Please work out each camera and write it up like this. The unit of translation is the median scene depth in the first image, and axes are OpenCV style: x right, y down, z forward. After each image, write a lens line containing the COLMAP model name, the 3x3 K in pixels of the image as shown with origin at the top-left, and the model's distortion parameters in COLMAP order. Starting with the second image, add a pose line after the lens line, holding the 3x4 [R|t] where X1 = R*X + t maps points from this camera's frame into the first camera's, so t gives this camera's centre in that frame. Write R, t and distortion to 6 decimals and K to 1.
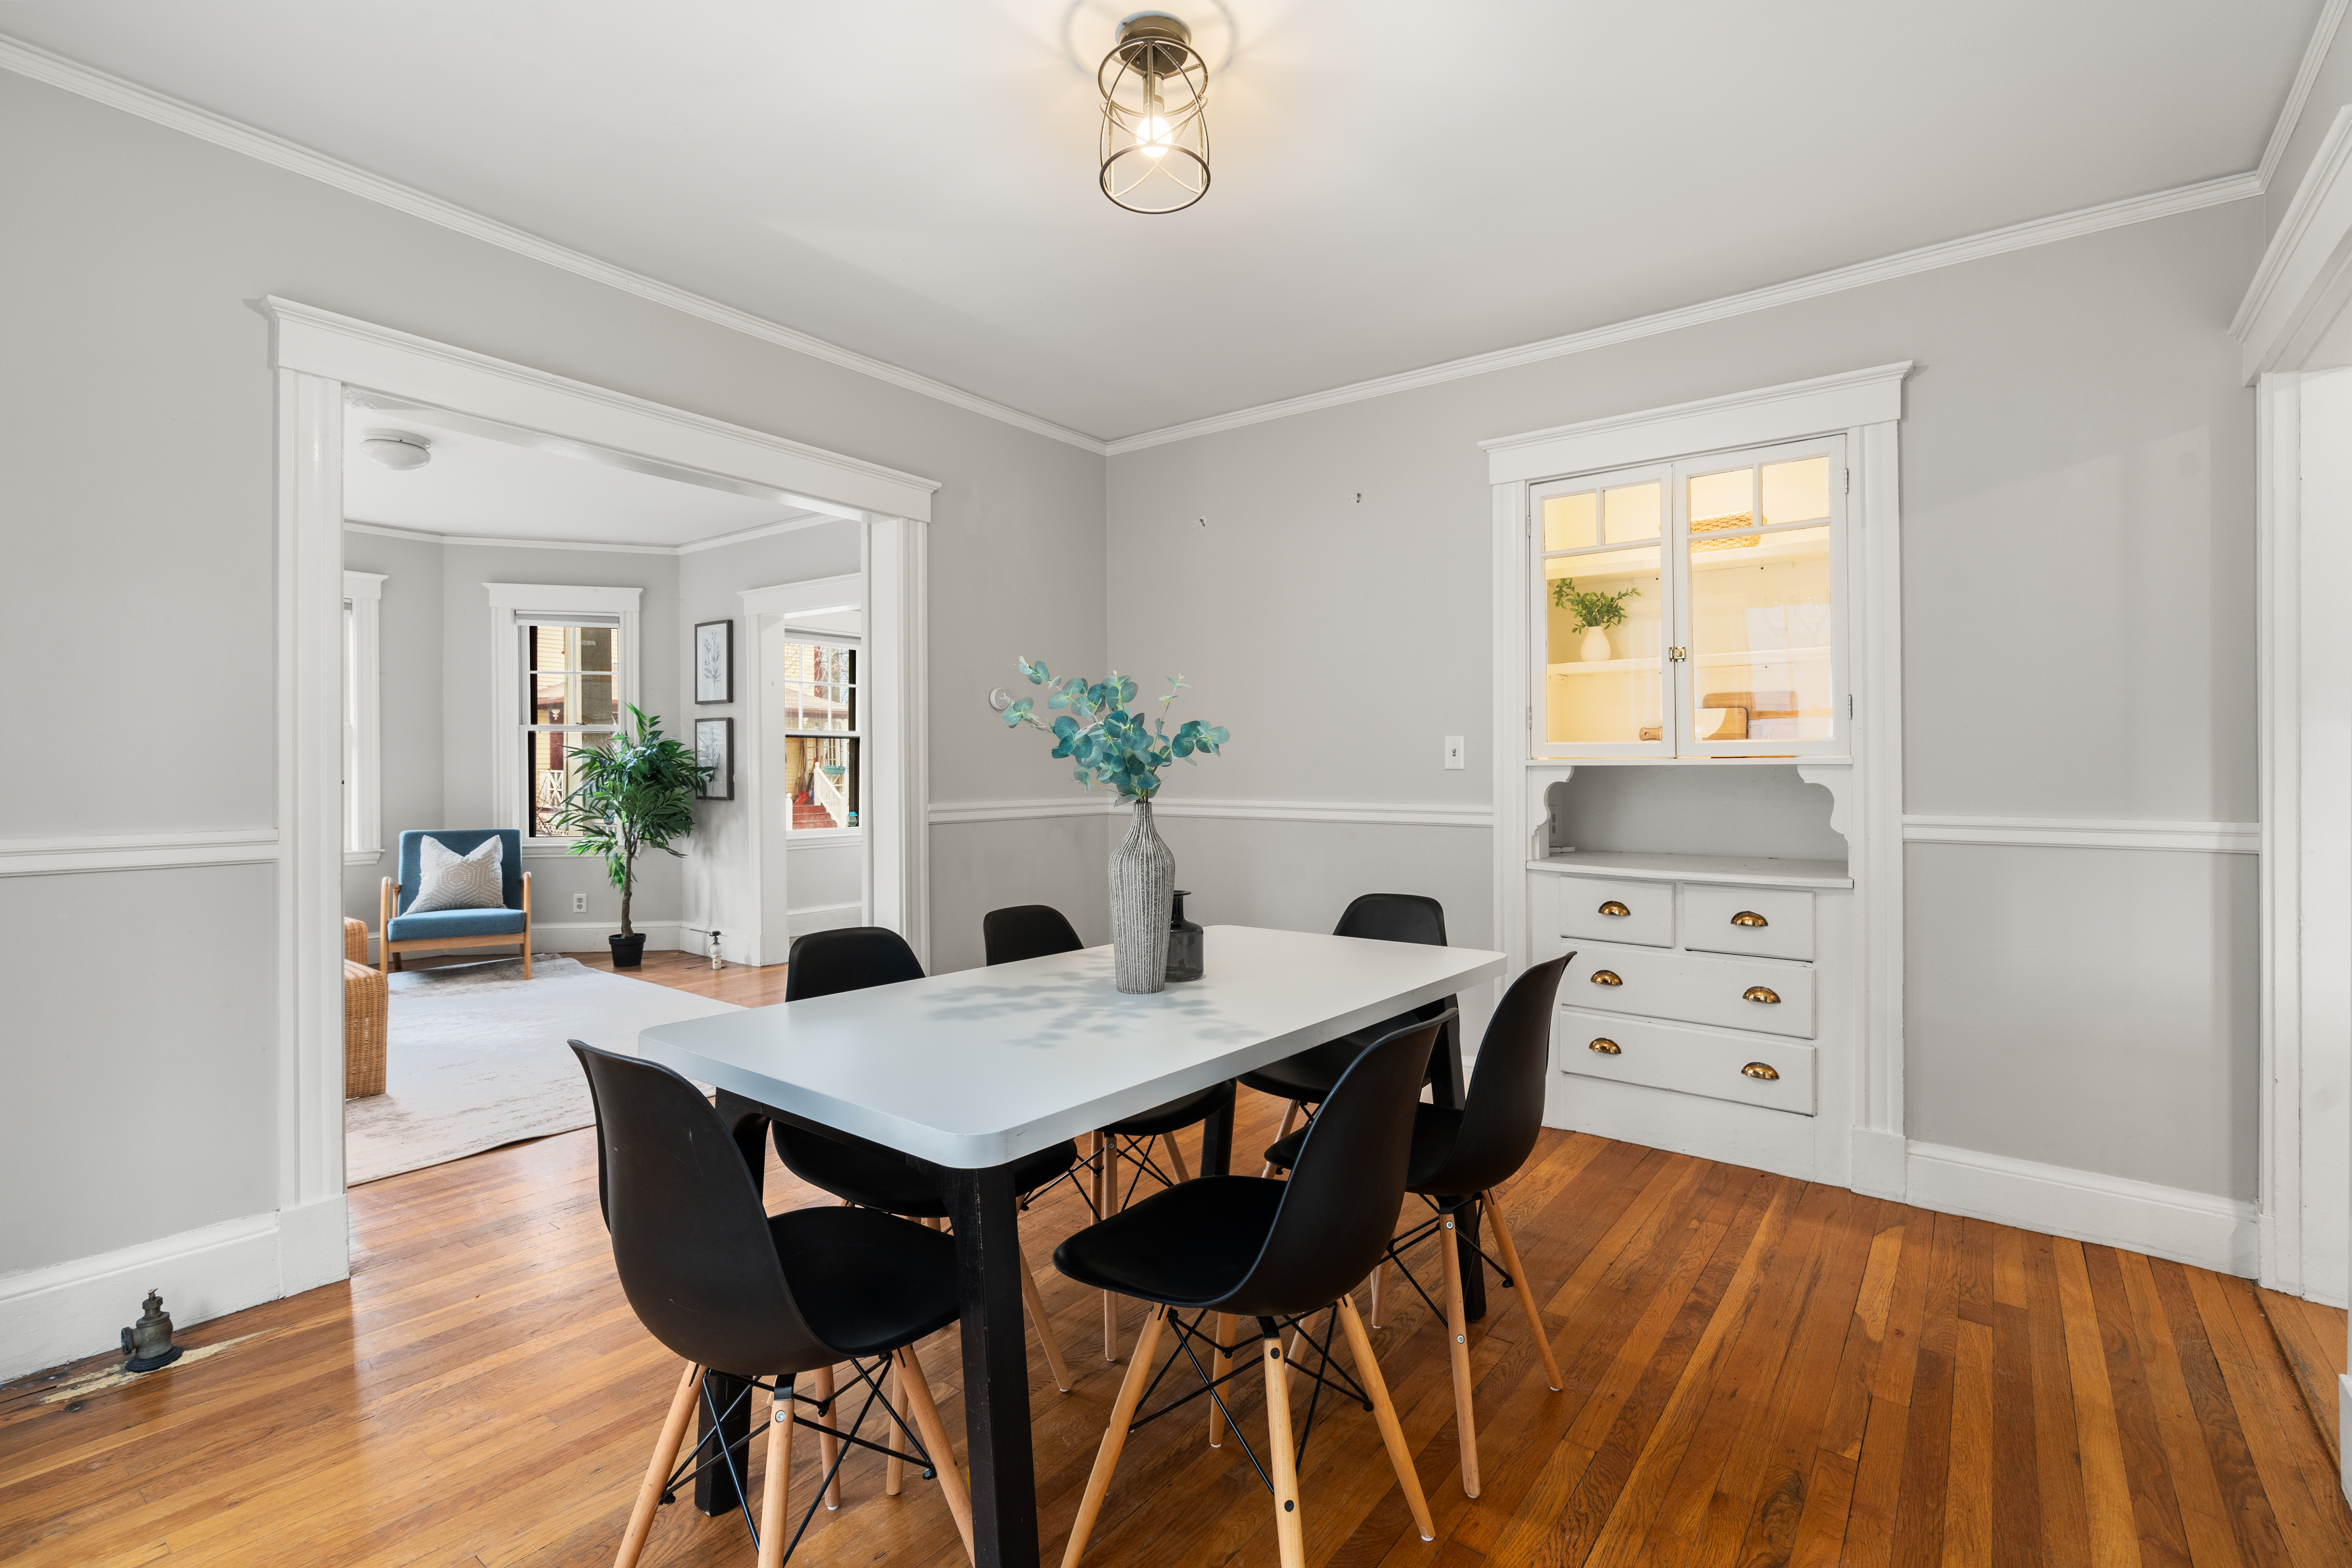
lens RADIAL K [[1066.7, 0, 1186.2], [0, 1066.7, 776.0], [0, 0, 1]] dist [-0.001058, -0.000410]
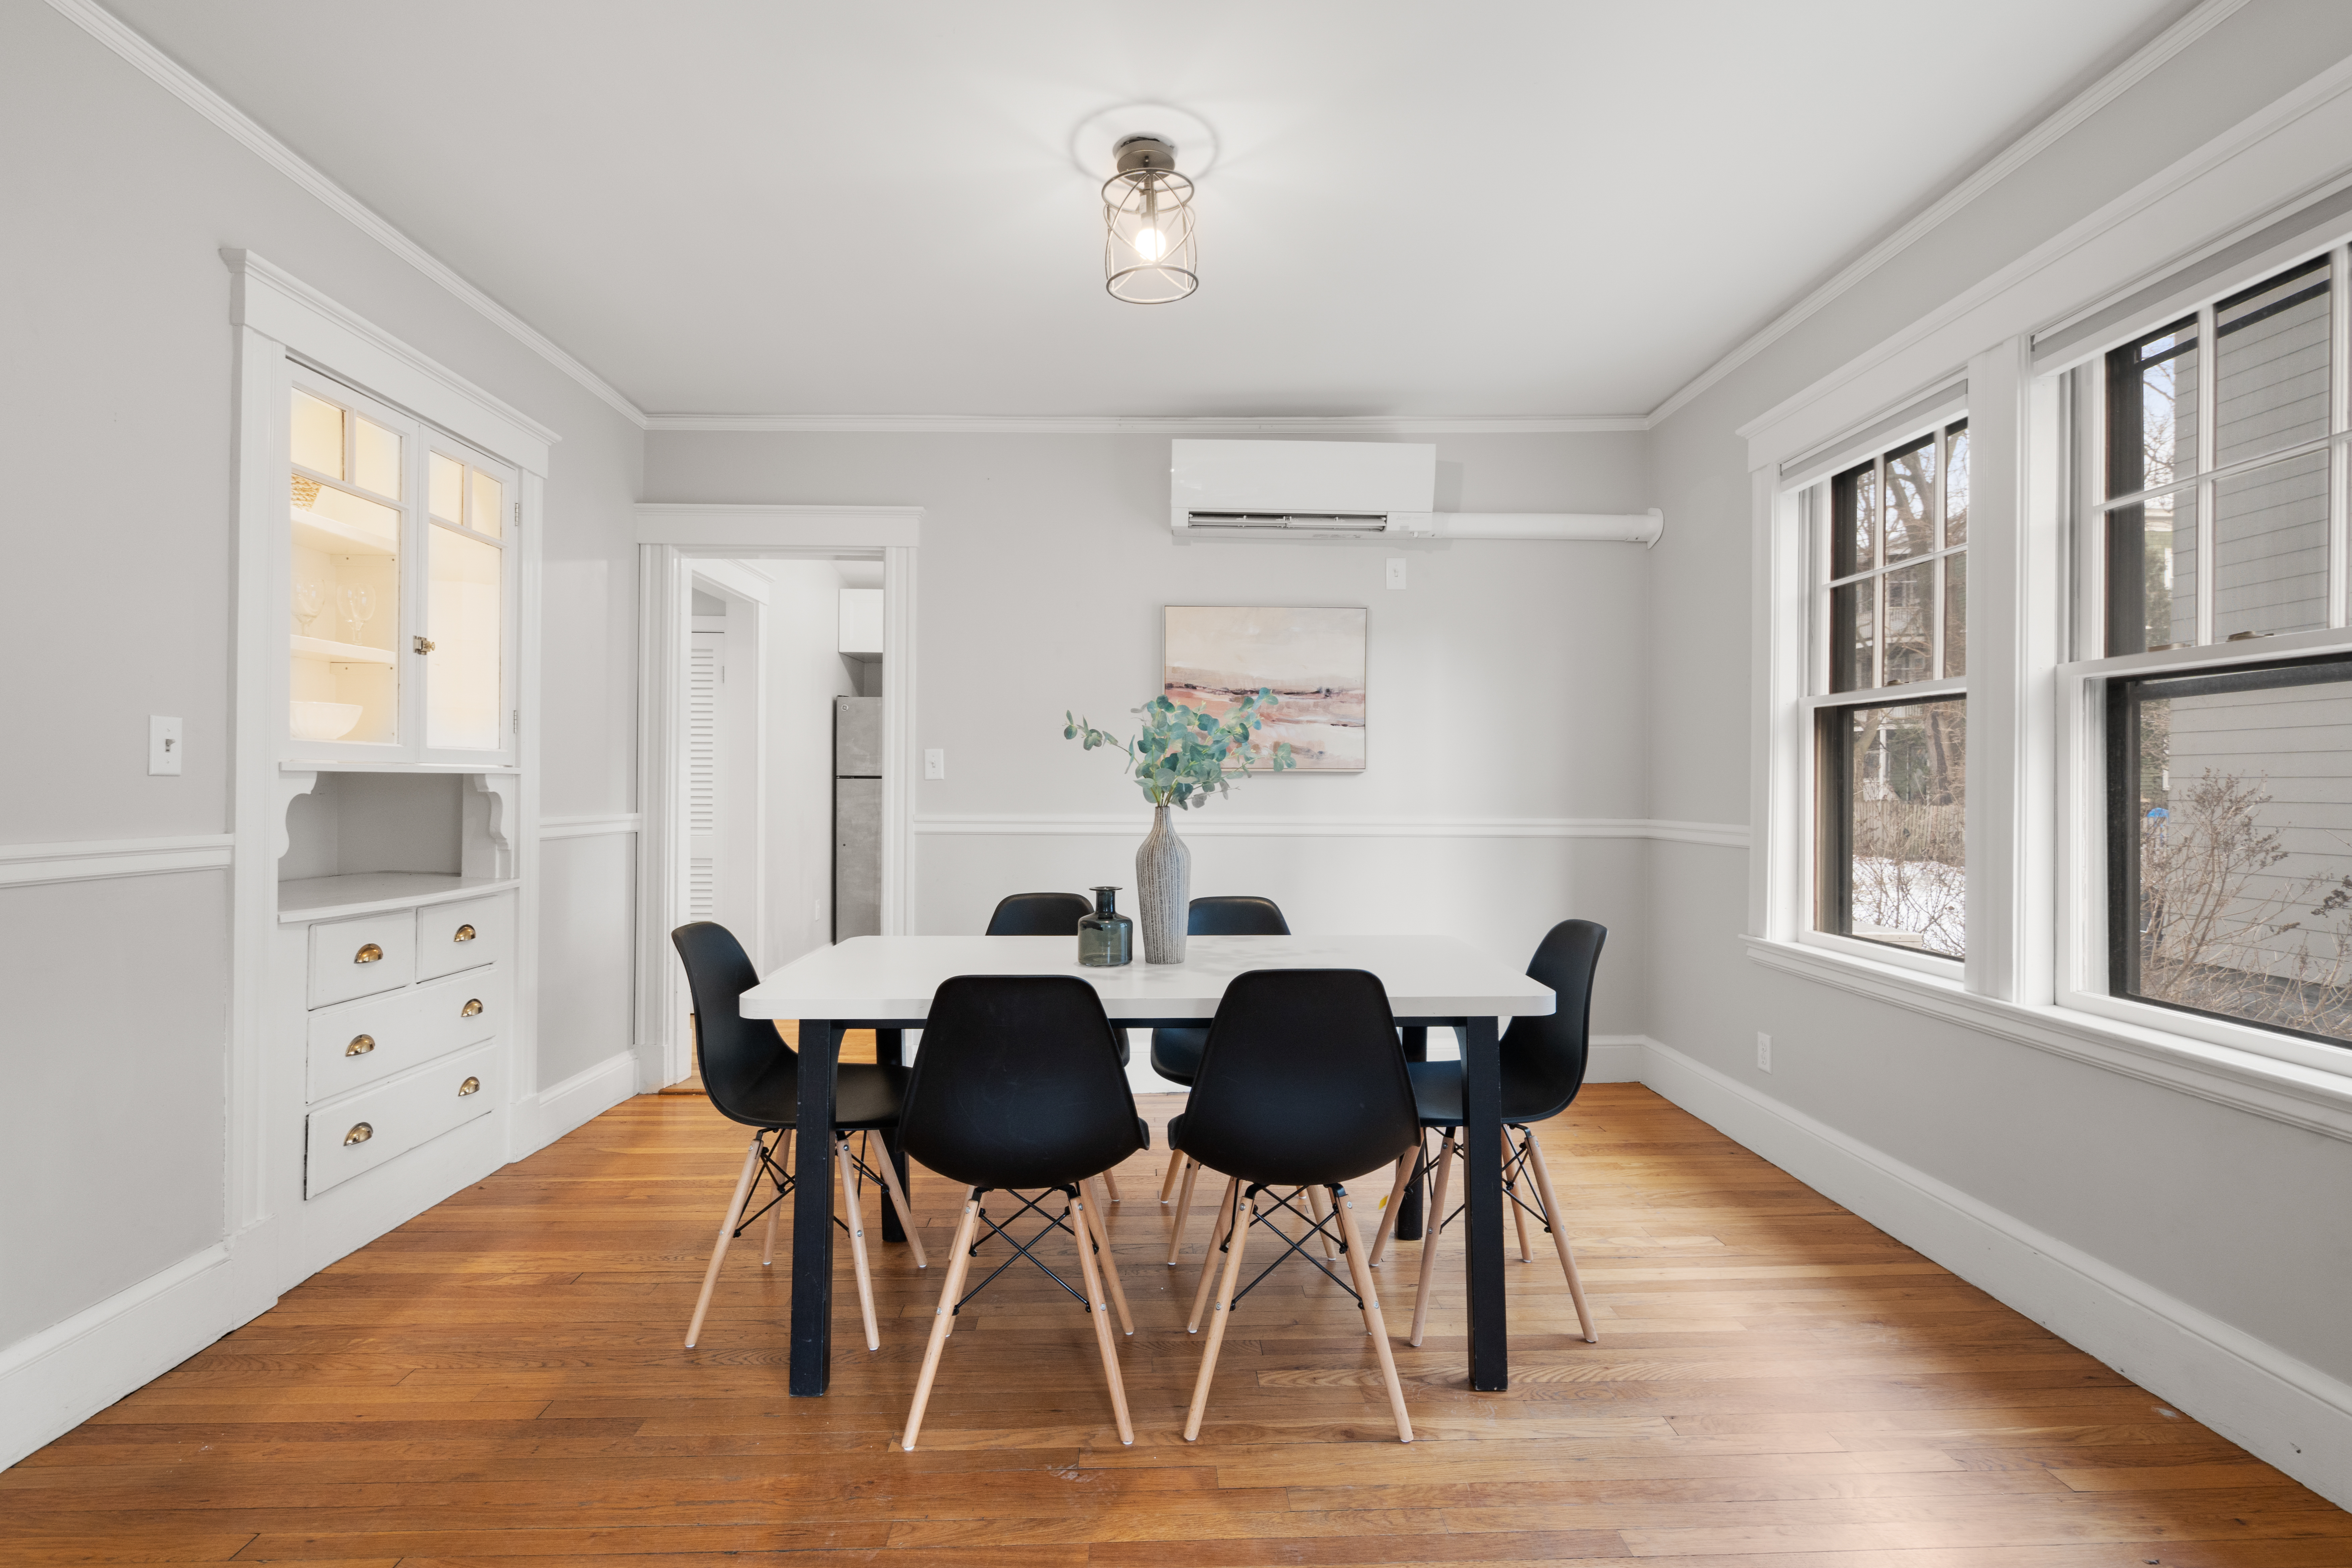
lens RADIAL K [[1066.7, 0, 1186.2], [0, 1066.7, 776.0], [0, 0, 1]] dist [-0.001058, -0.000410]
pose [[-0.626683, 0.002264, 0.779271, -0.616916], [-0.005177, 0.999962, -0.007068, -0.004742], [-0.779257, -0.008463, -0.626647, 1.064025]]
